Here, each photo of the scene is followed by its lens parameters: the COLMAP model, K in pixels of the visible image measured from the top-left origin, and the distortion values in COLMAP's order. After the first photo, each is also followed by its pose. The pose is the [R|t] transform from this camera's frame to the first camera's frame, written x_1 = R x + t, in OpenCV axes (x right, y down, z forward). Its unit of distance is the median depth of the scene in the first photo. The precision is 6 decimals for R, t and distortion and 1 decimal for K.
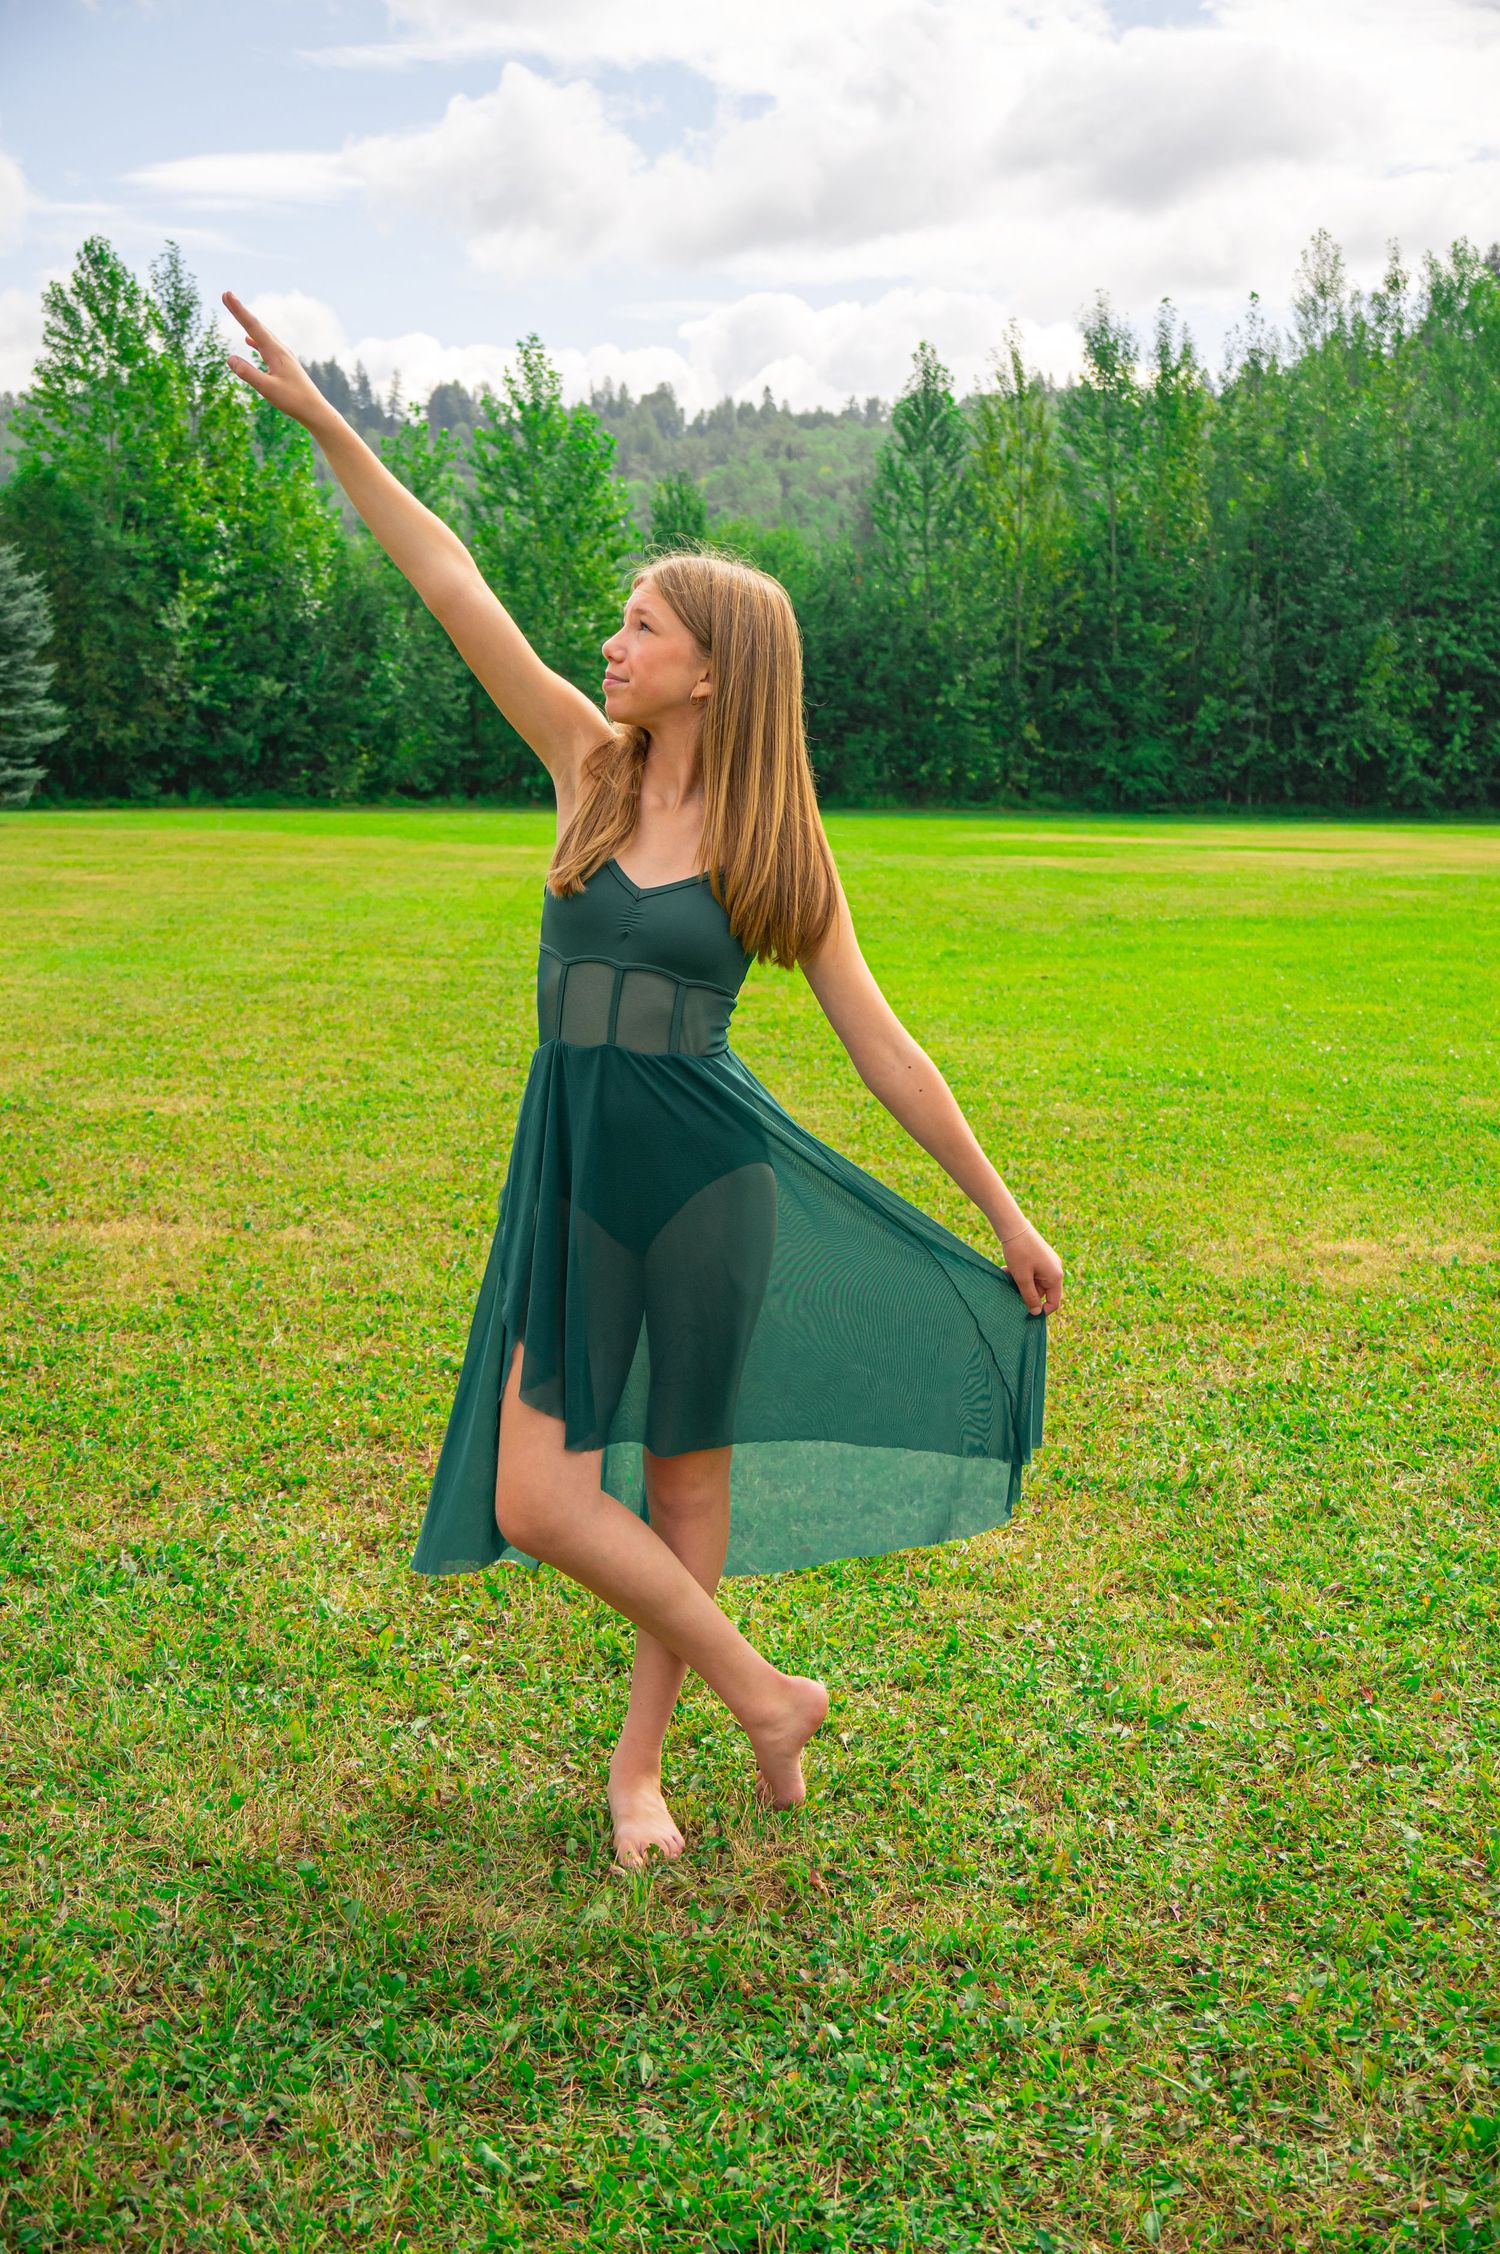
lens RADIAL K [[2814.7, 0, 750.0], [0, 2814.7, 1127.0], [0, 0, 1]] dist [0.023004, 0.000725]
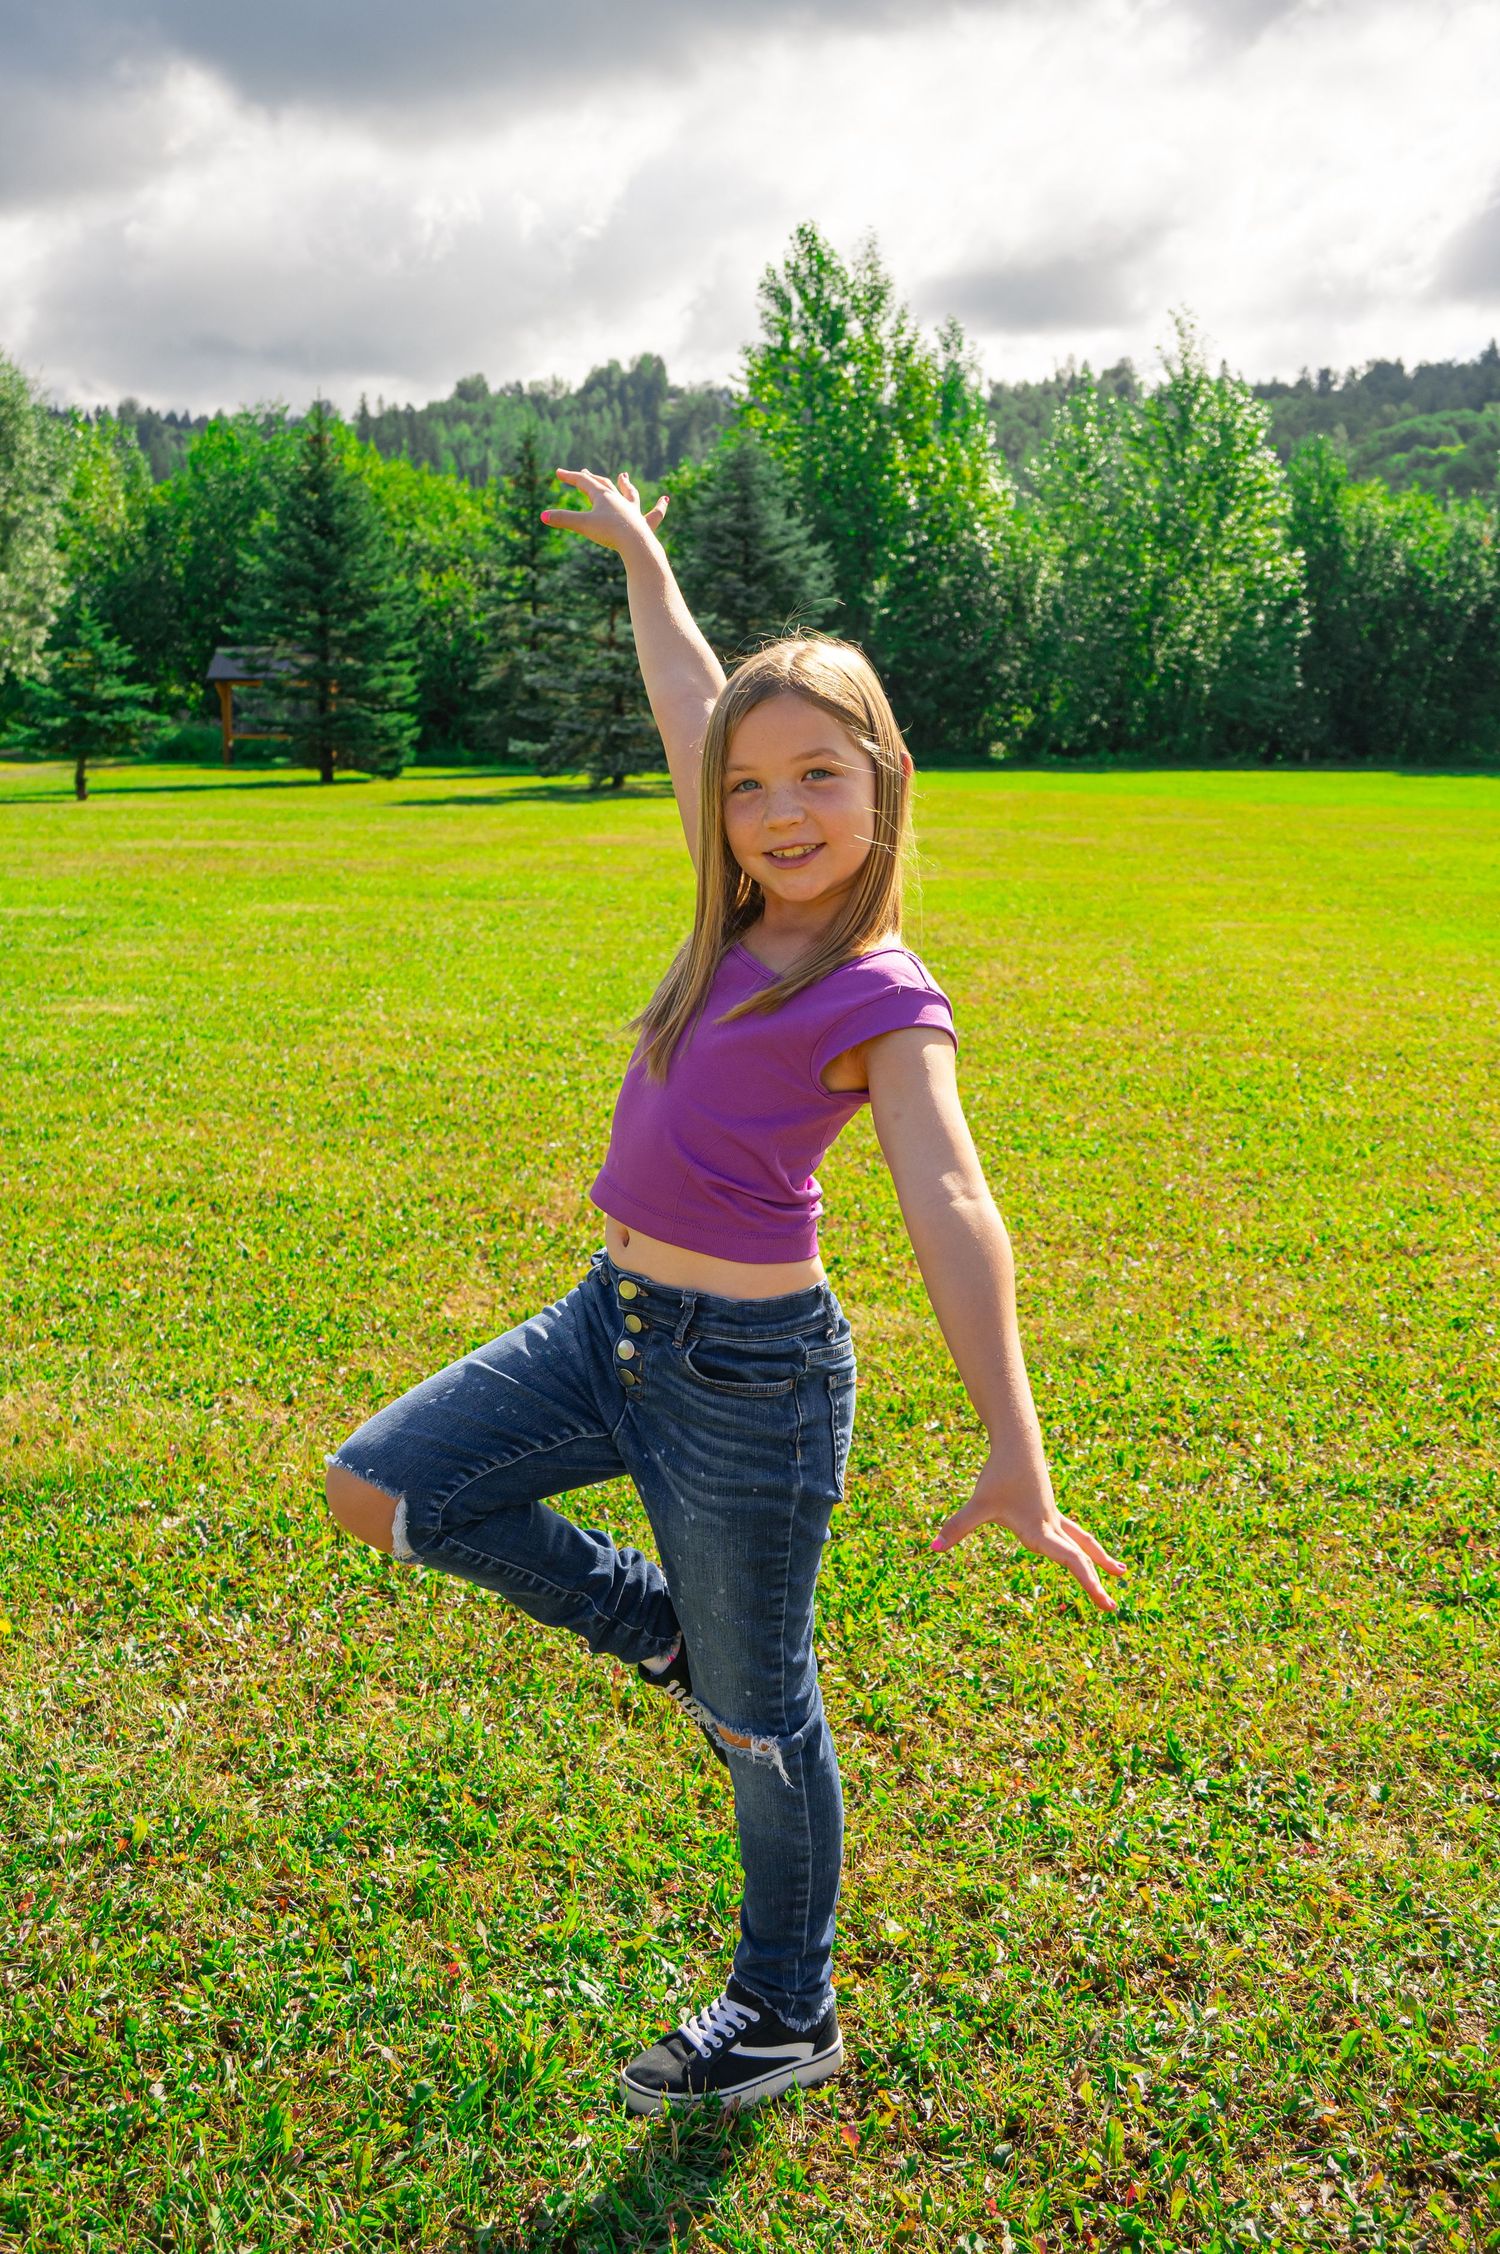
lens RADIAL K [[2610.4, 0, 707.4], [0, 2610.4, 1123.3], [0, 0, 1]] dist [0.013008, 0.029881]
pose [[0.987056, 0.023204, -0.158691, -0.085148], [-0.019327, 0.999477, 0.025927, -0.003292], [0.159210, -0.022524, 0.986988, 0.017598]]
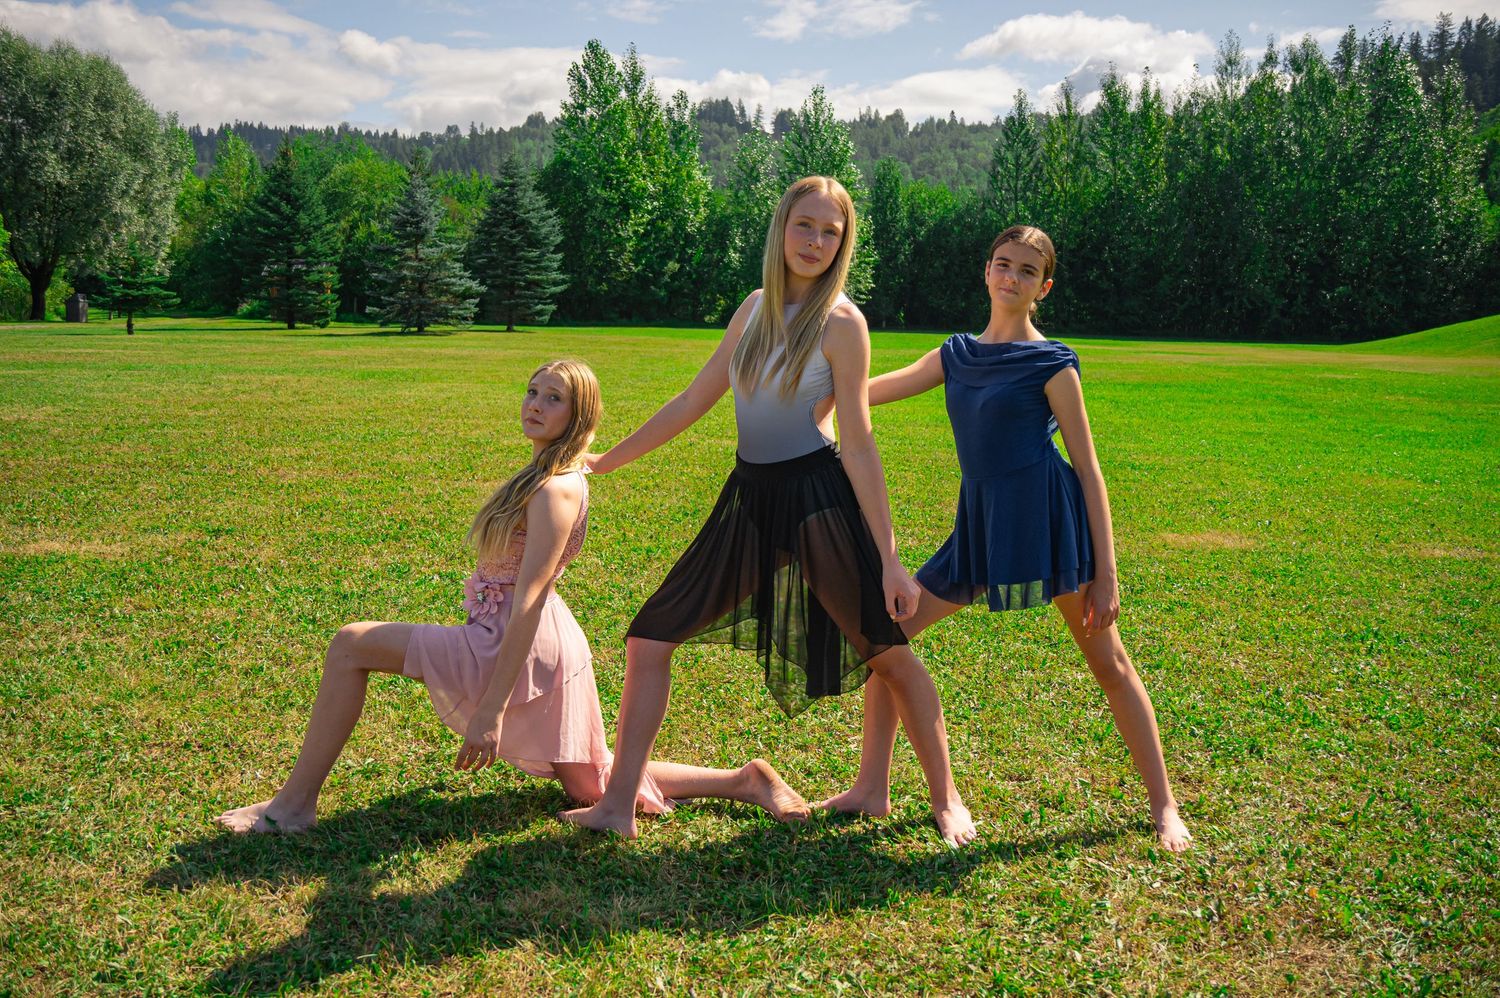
lens RADIAL K [[1485.0, 0, 750.0], [0, 1485.0, 499.0], [0, 0, 1]] dist [-0.017353, -0.011271]
pose [[0.991548, 0.026617, -0.126984, 0.017185], [-0.026709, 0.999643, 0.000982, 0.004699], [0.126965, 0.002418, 0.991904, -0.025467]]
